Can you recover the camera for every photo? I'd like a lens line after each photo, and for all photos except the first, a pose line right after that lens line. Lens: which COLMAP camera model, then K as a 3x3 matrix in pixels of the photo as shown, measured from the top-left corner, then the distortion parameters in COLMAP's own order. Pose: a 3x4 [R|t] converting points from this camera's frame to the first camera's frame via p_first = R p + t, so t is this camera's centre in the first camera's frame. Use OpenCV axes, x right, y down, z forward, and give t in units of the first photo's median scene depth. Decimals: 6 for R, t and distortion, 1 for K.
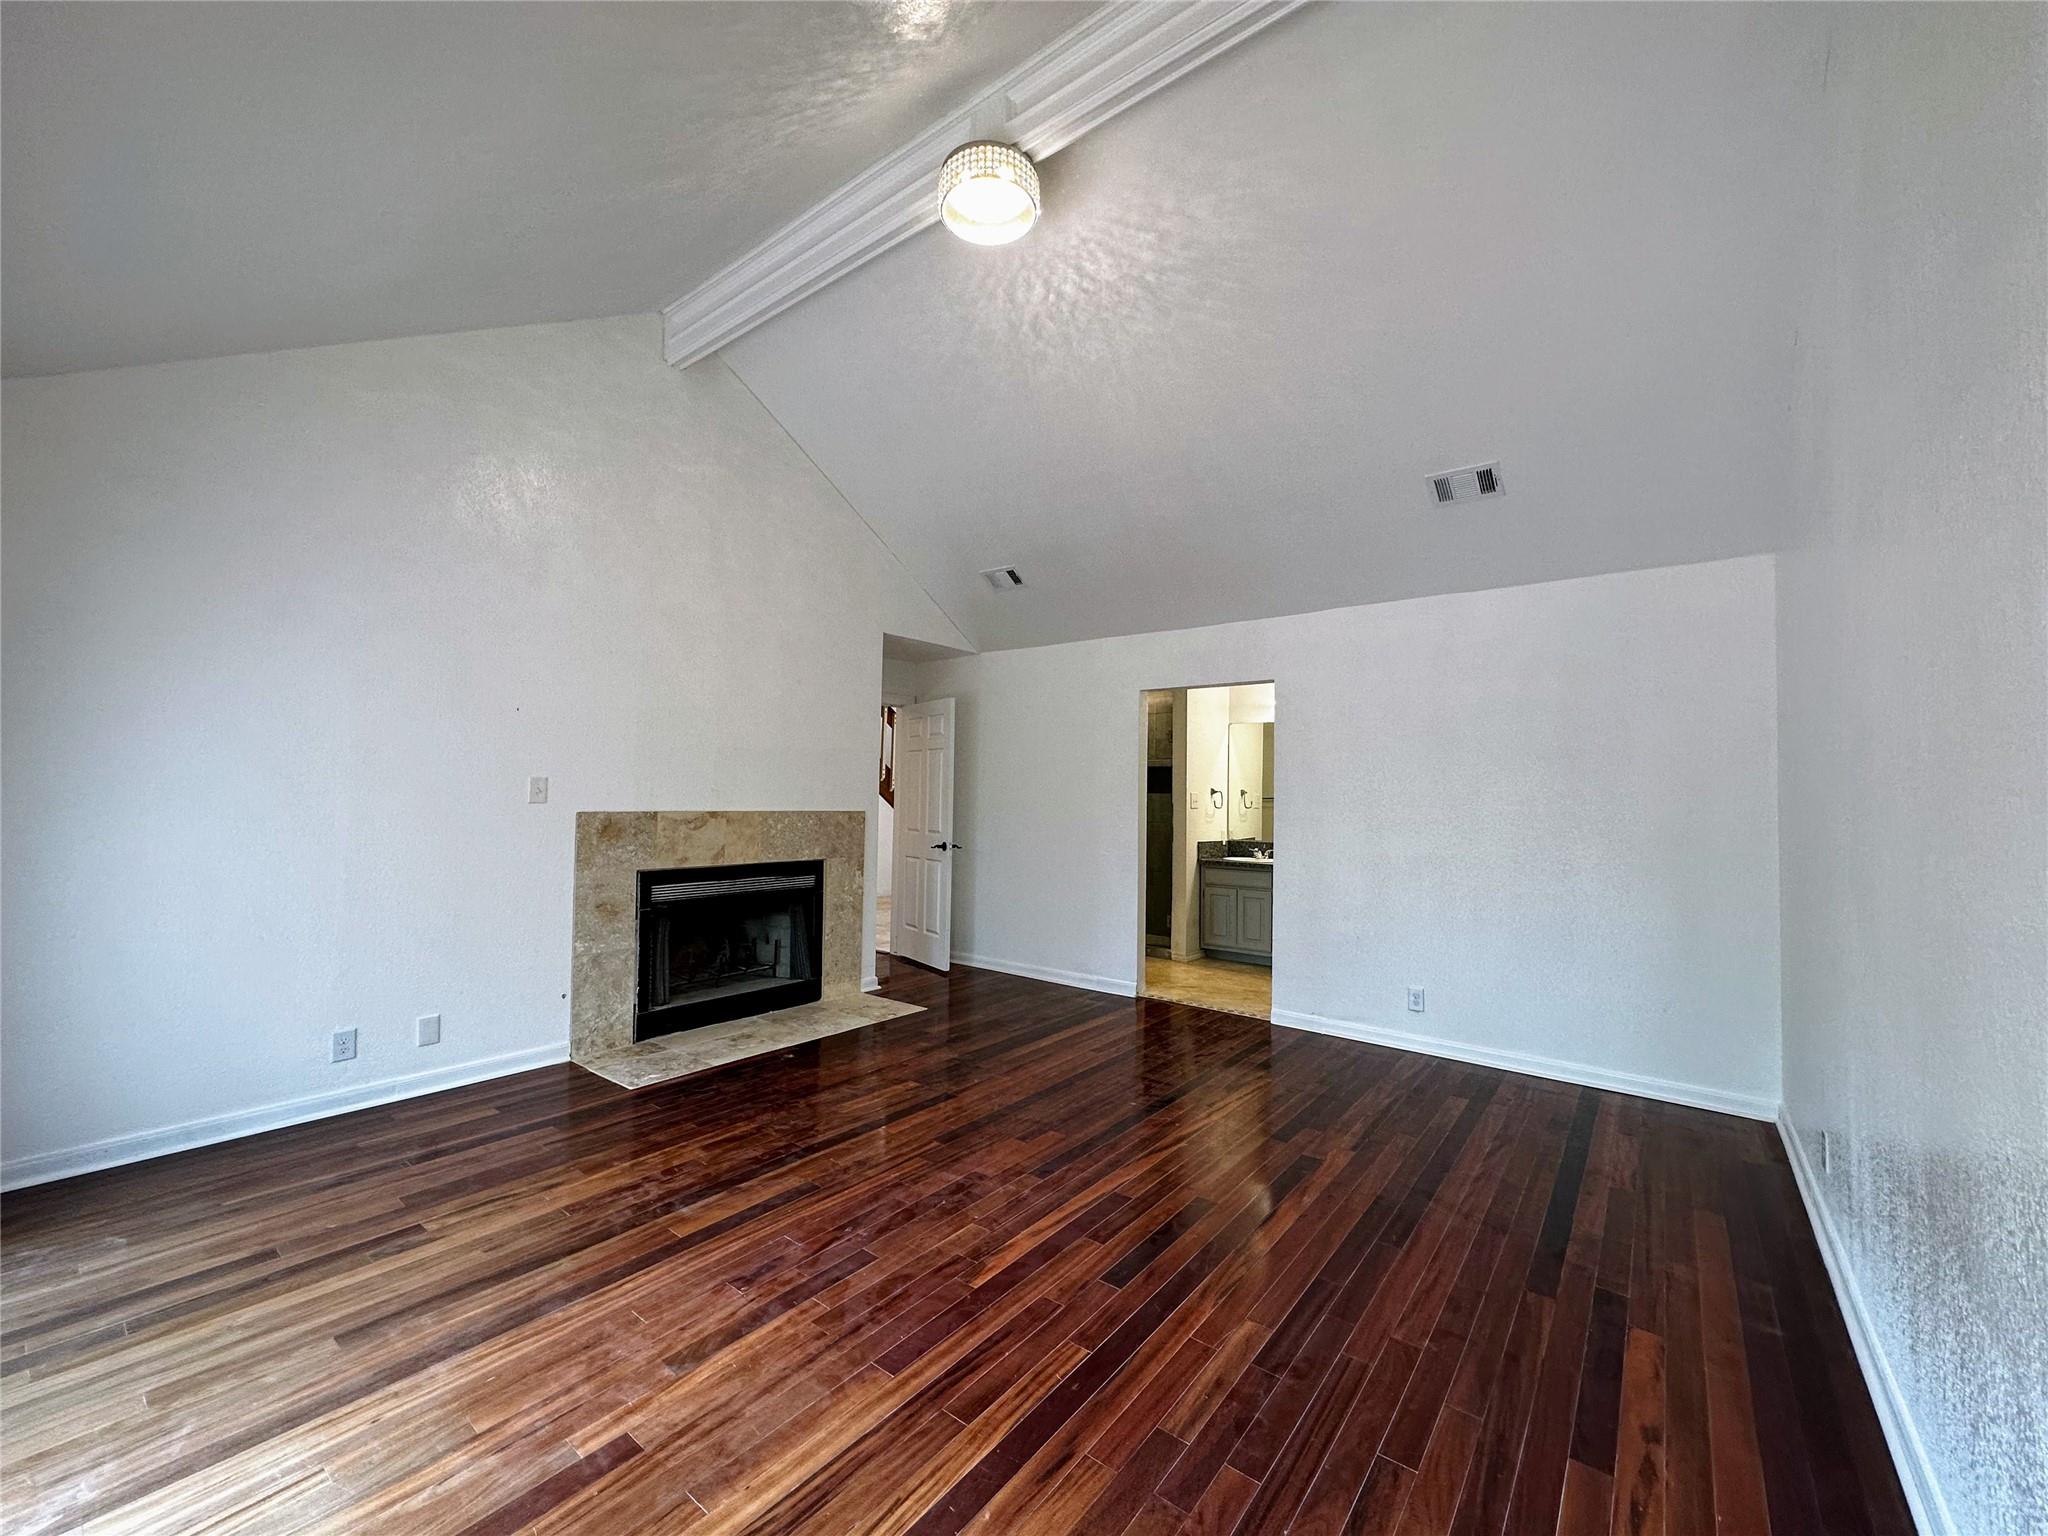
lens RADIAL K [[817.9, 0, 1024.2], [0, 817.9, 773.5], [0, 0, 1]] dist [-0.001576, 0.001444]
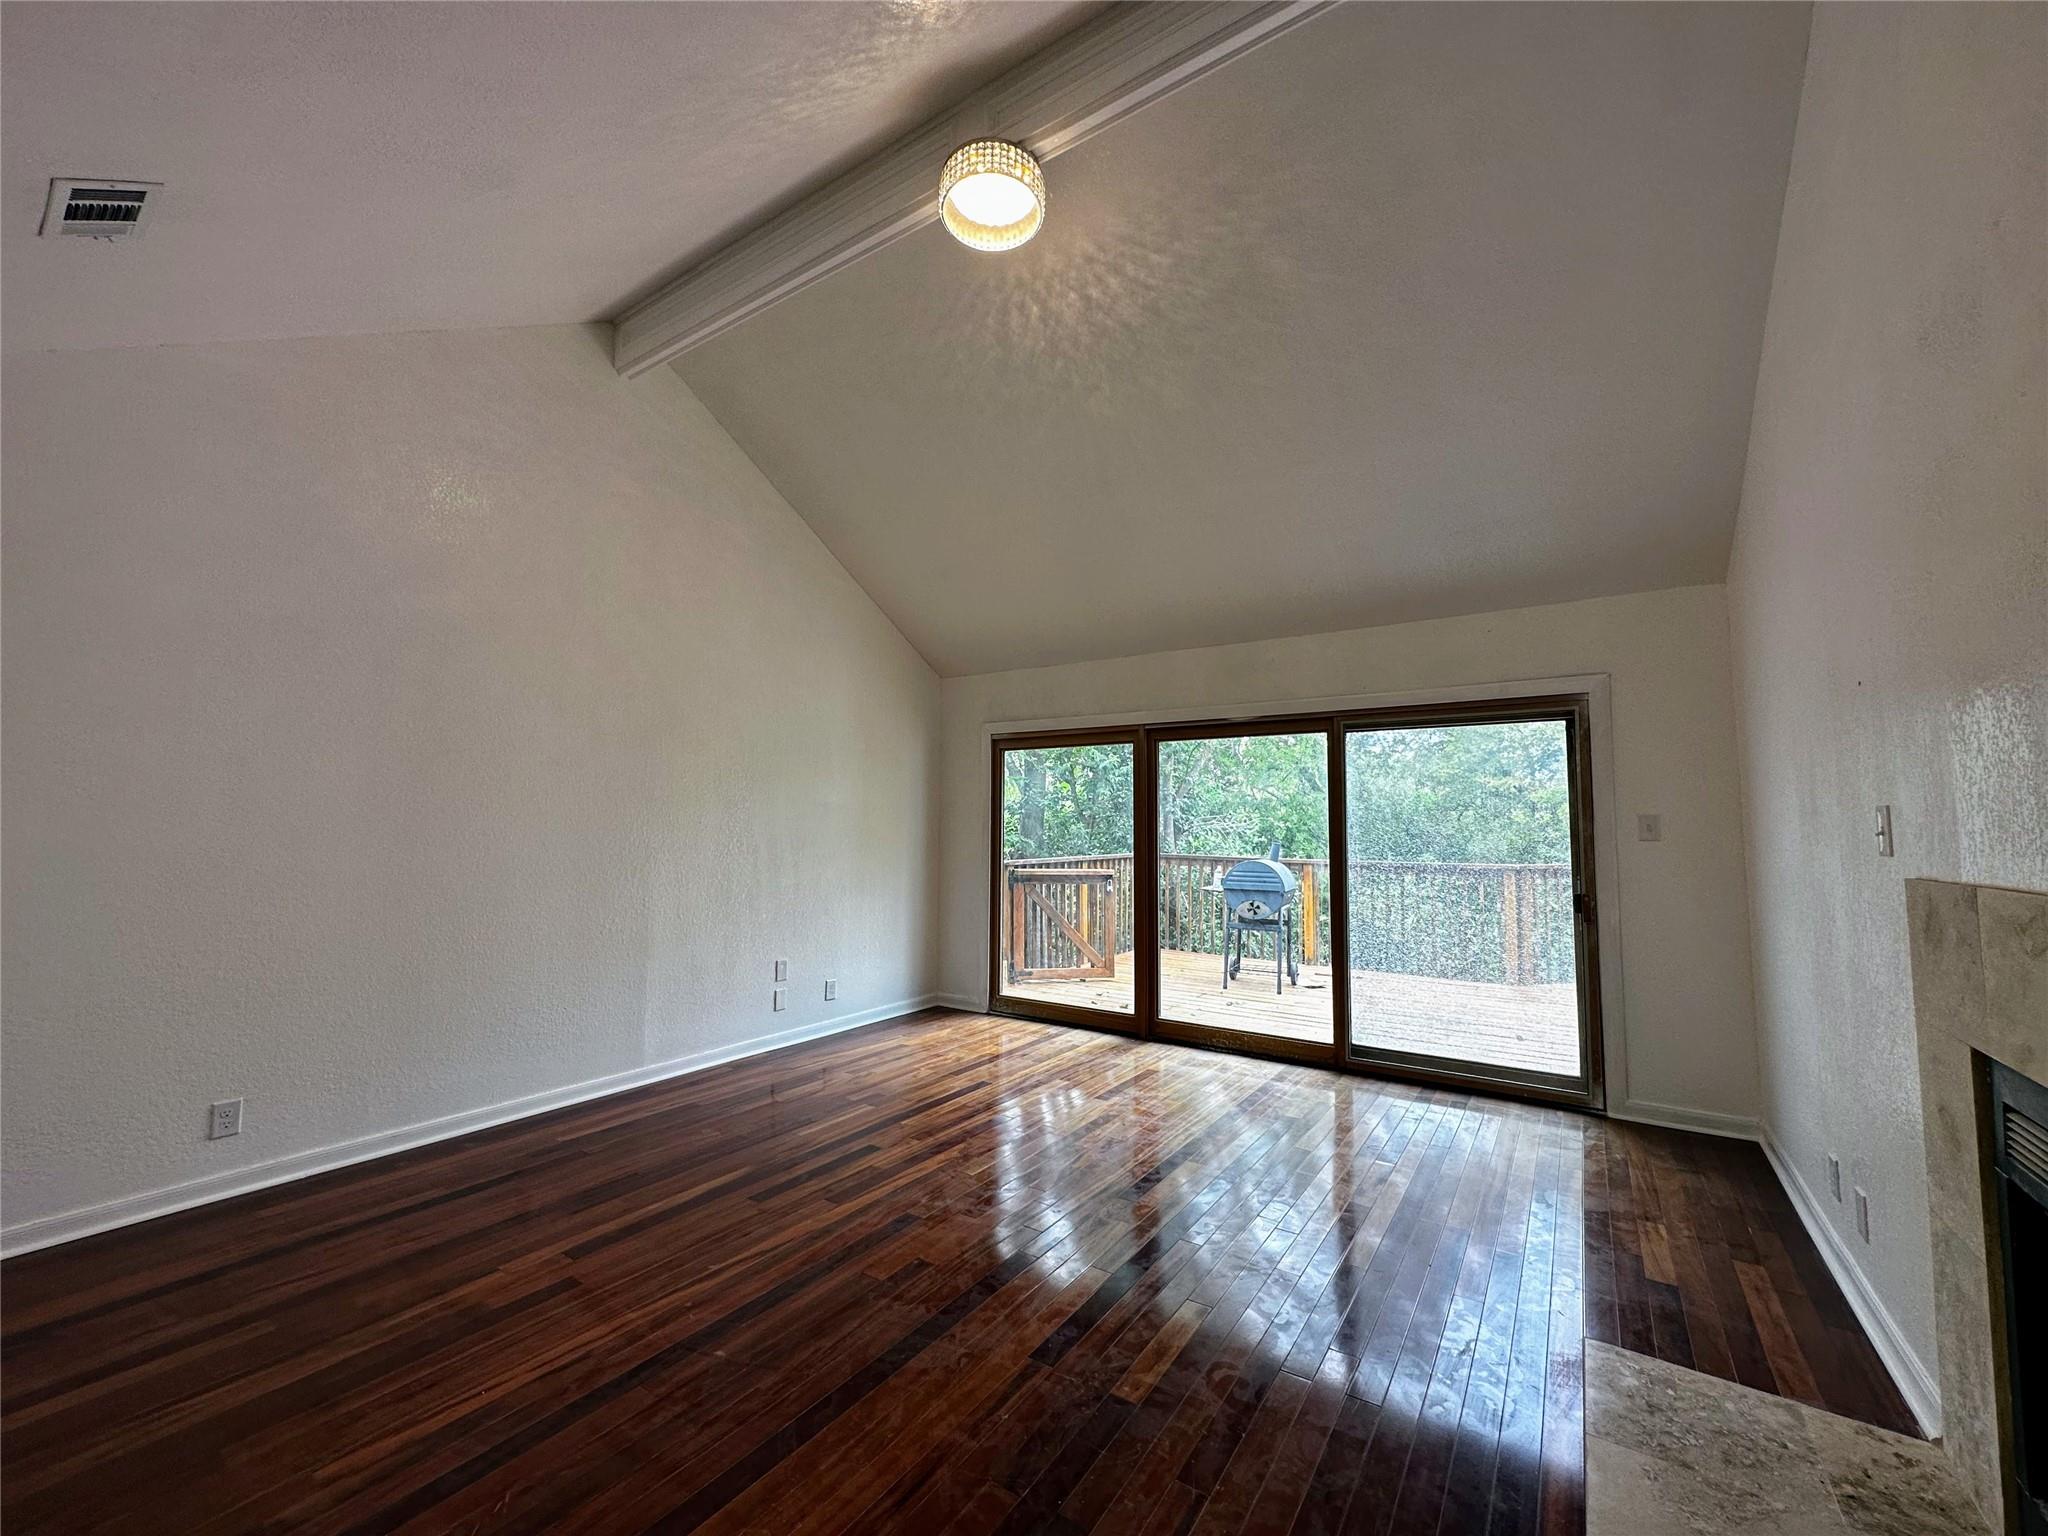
lens RADIAL K [[817.9, 0, 1025.7], [0, 817.9, 765.2], [0, 0, 1]] dist [-0.001576, 0.001444]
pose [[-0.997220, -0.027821, -0.069127, -0.038709], [-0.019892, 0.993413, -0.112851, 0.069964], [0.071811, -0.111162, -0.991204, 2.140186]]
